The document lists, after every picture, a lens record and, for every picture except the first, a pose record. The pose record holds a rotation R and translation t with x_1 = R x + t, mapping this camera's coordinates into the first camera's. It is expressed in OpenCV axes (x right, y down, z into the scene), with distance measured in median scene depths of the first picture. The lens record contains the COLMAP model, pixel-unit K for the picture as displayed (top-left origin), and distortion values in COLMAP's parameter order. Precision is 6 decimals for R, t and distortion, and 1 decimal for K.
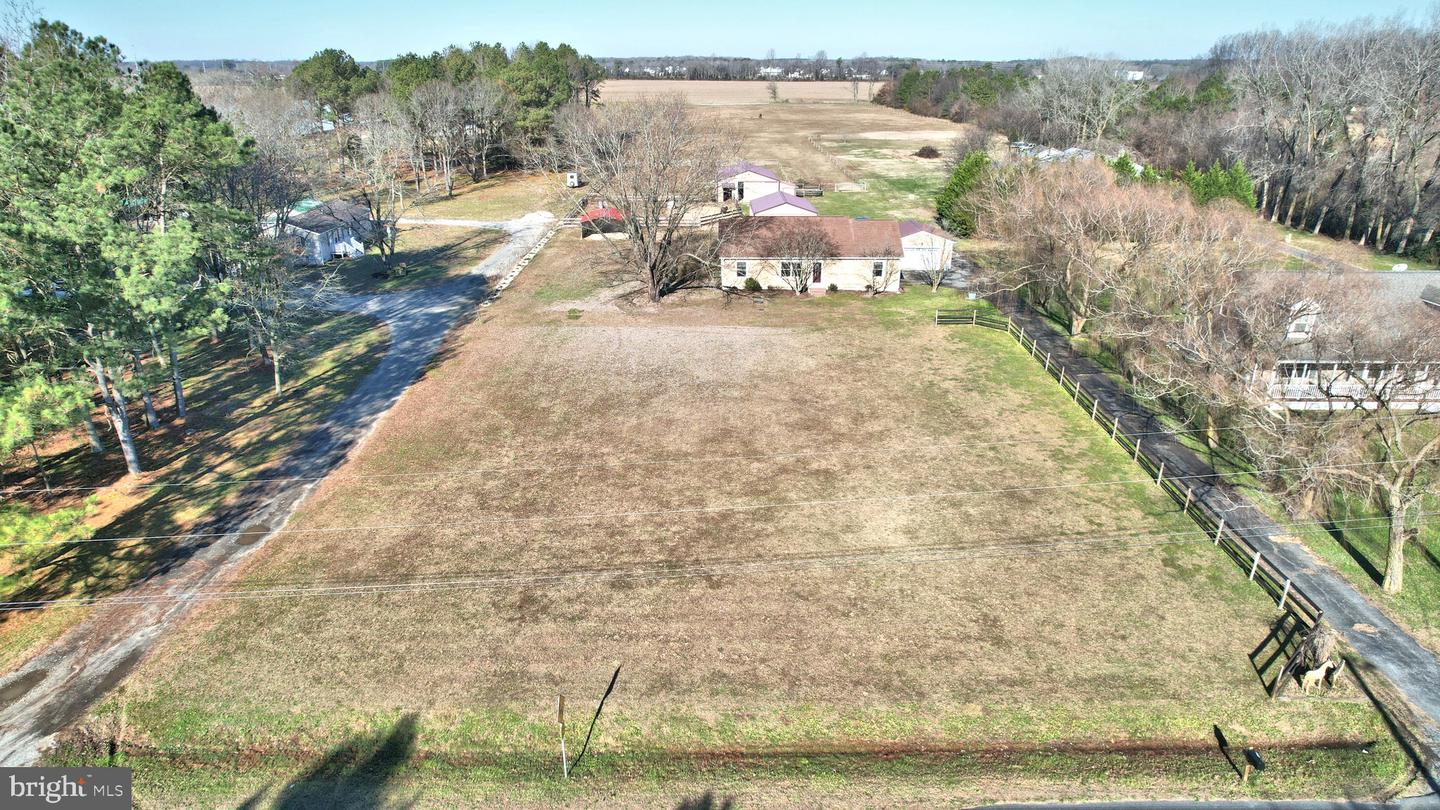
lens RADIAL K [[917.9, 0, 724.1], [0, 917.9, 409.8], [0, 0, 1]] dist [-0.059441, 0.032319]
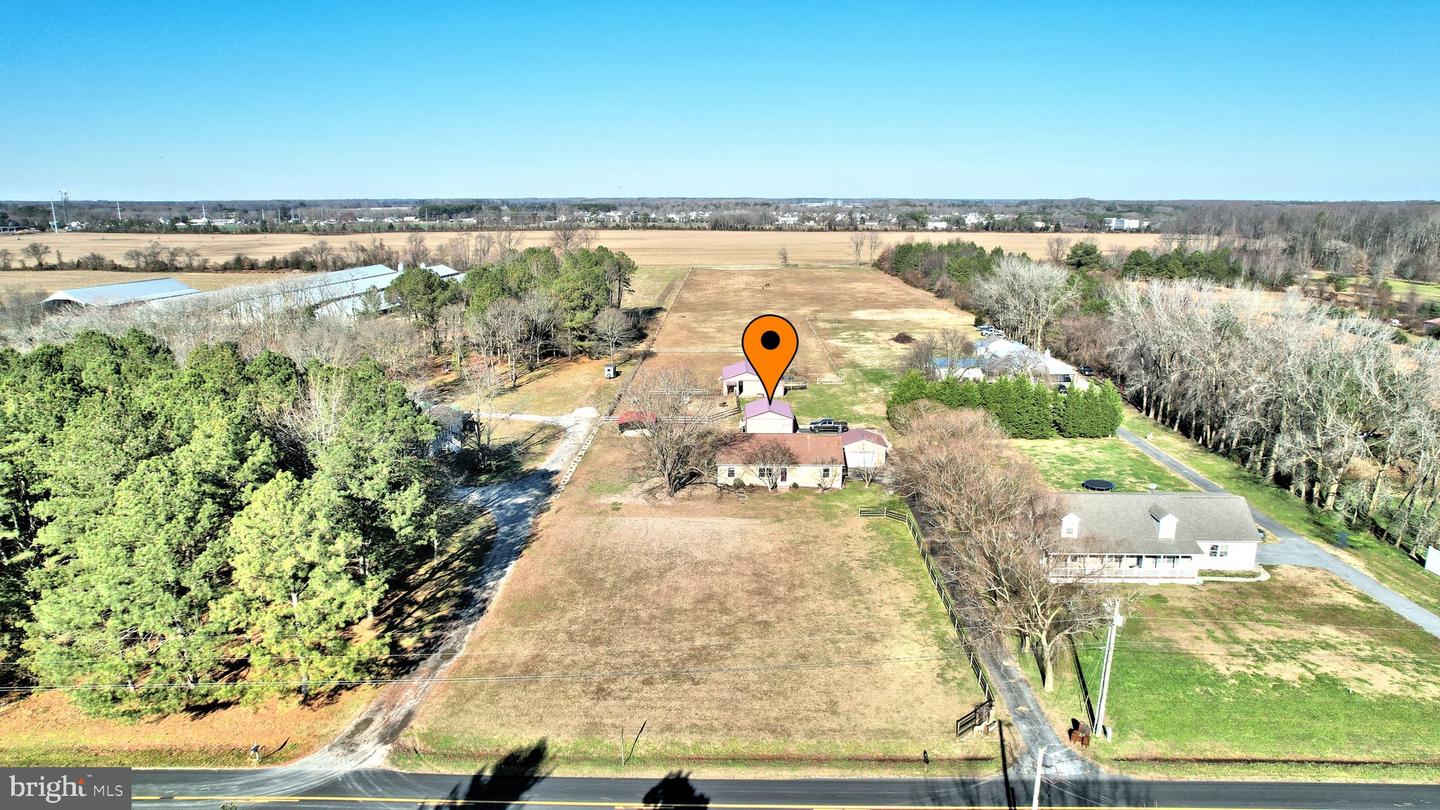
lens RADIAL K [[917.9, 0, 724.9], [0, 917.9, 408.7], [0, 0, 1]] dist [-0.059441, 0.032319]
pose [[0.999741, 0.006346, -0.021859, 0.059555], [-0.009311, 0.990338, -0.138363, -0.078088], [0.020770, 0.138530, 0.990140, -0.657667]]
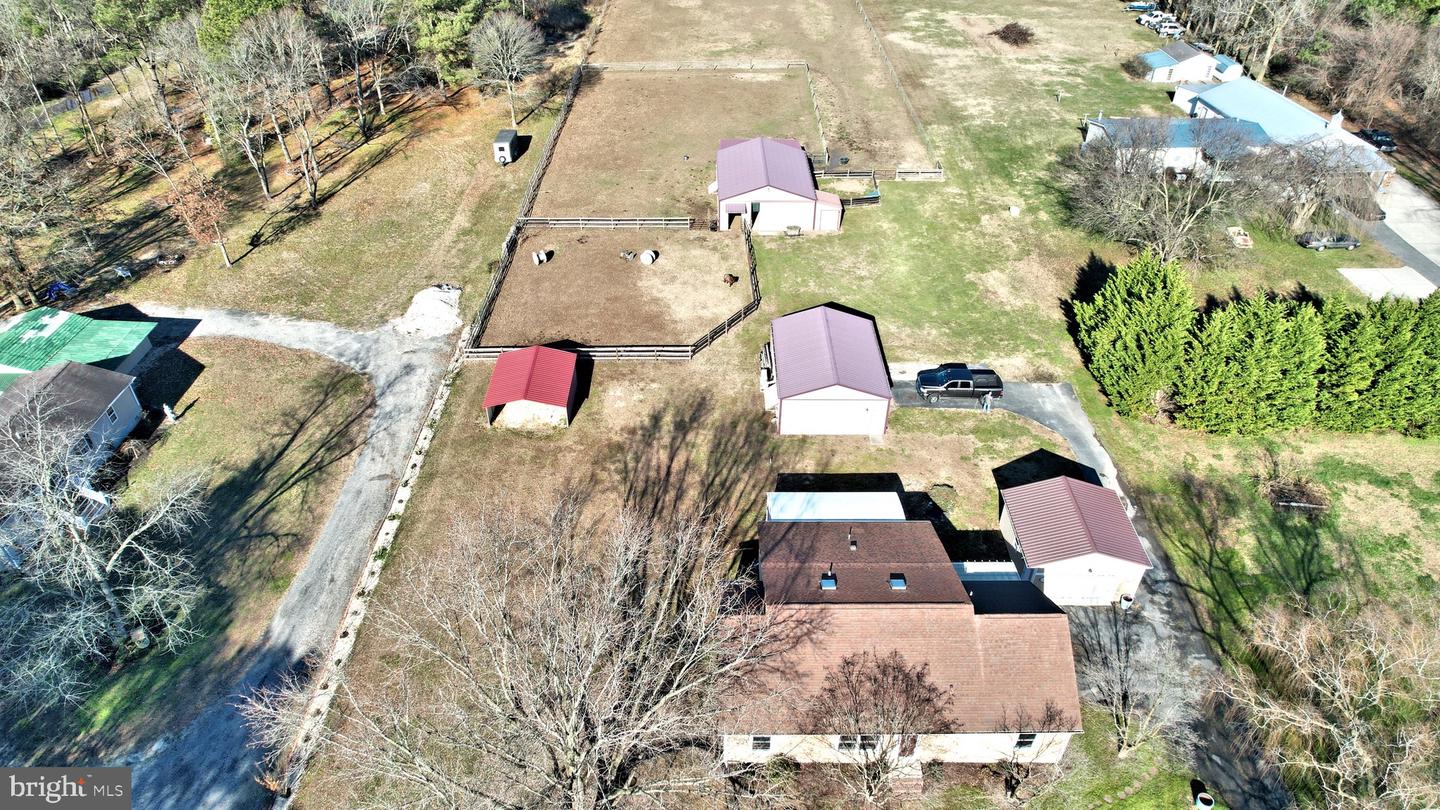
lens RADIAL K [[917.9, 0, 719.0], [0, 917.9, 410.9], [0, 0, 1]] dist [-0.059441, 0.032319]
pose [[0.999950, 0.006944, -0.007251, -0.003513], [-0.004614, 0.959296, 0.282366, -0.705745], [0.008917, -0.282318, 0.959279, 0.834322]]
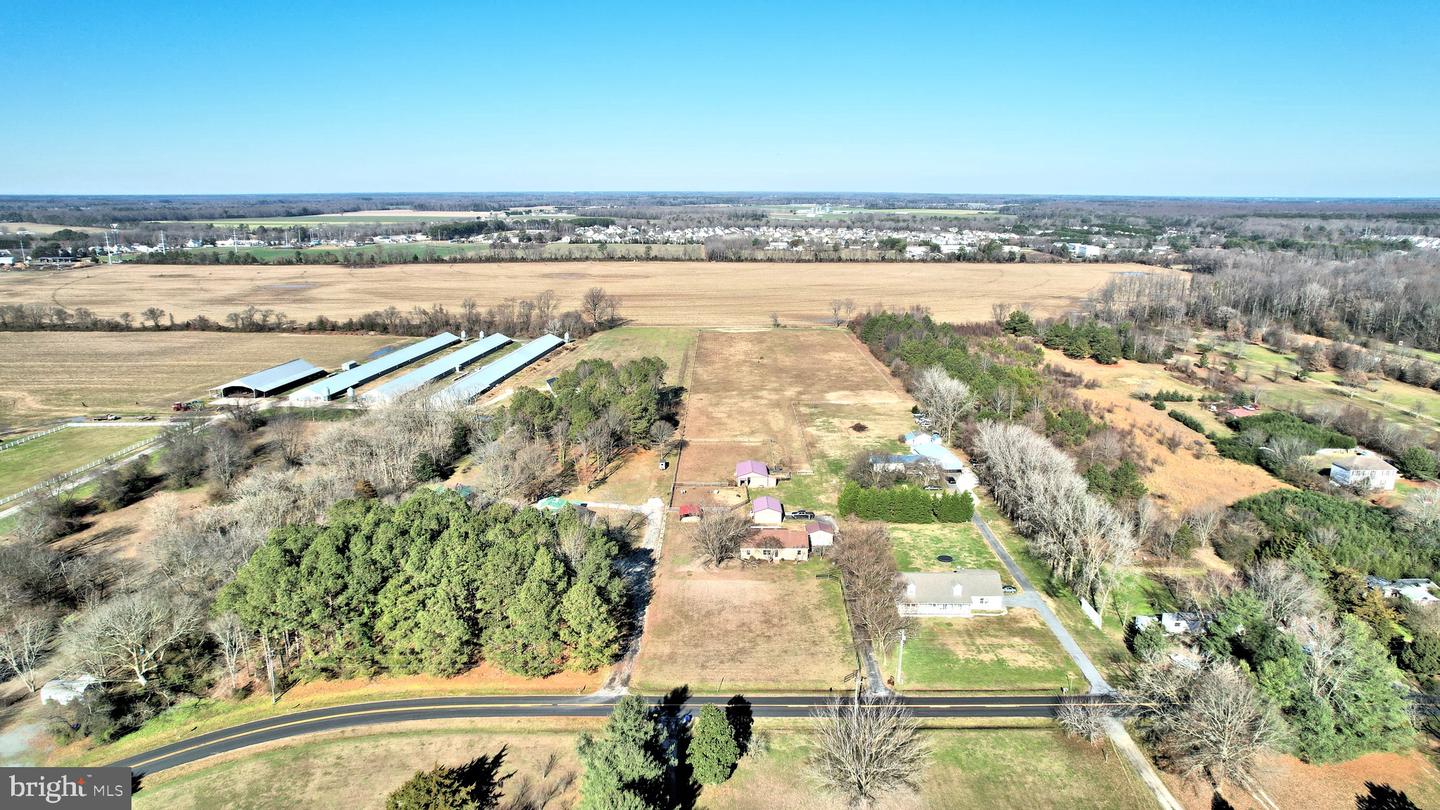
lens RADIAL K [[917.9, 0, 722.8], [0, 917.9, 396.1], [0, 0, 1]] dist [-0.059441, 0.032319]
pose [[0.999897, 0.003945, -0.013790, -0.030946], [-0.005875, 0.989723, -0.142877, -0.330200], [0.013085, 0.142943, 0.989644, -2.565646]]
